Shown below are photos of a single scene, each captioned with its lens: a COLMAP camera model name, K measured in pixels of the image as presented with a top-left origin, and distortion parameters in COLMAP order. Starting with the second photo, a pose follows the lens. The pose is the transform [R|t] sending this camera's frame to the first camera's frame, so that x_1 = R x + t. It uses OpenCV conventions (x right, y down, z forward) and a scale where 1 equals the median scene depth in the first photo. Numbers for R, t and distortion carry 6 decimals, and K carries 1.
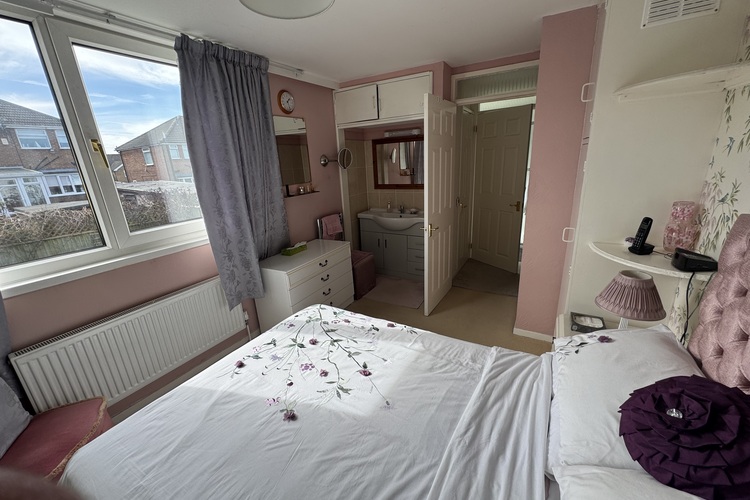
lens RADIAL K [[299.6, 0, 372.9], [0, 299.6, 250.4], [0, 0, 1]] dist [0.000518, 0.000111]
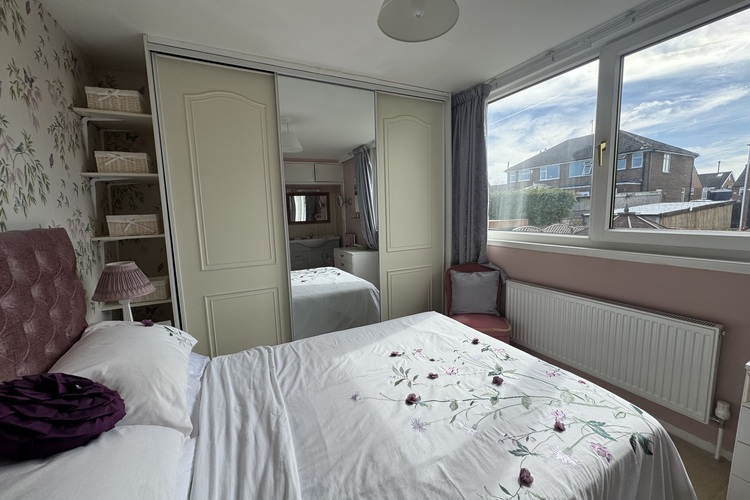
lens RADIAL K [[299.6, 0, 372.6], [0, 299.6, 249.4], [0, 0, 1]] dist [0.000518, 0.000111]
pose [[-0.542200, 0.175940, -0.821623, 0.733405], [-0.190390, 0.926675, 0.324076, -0.264817], [0.818395, 0.332143, -0.468946, 1.312678]]
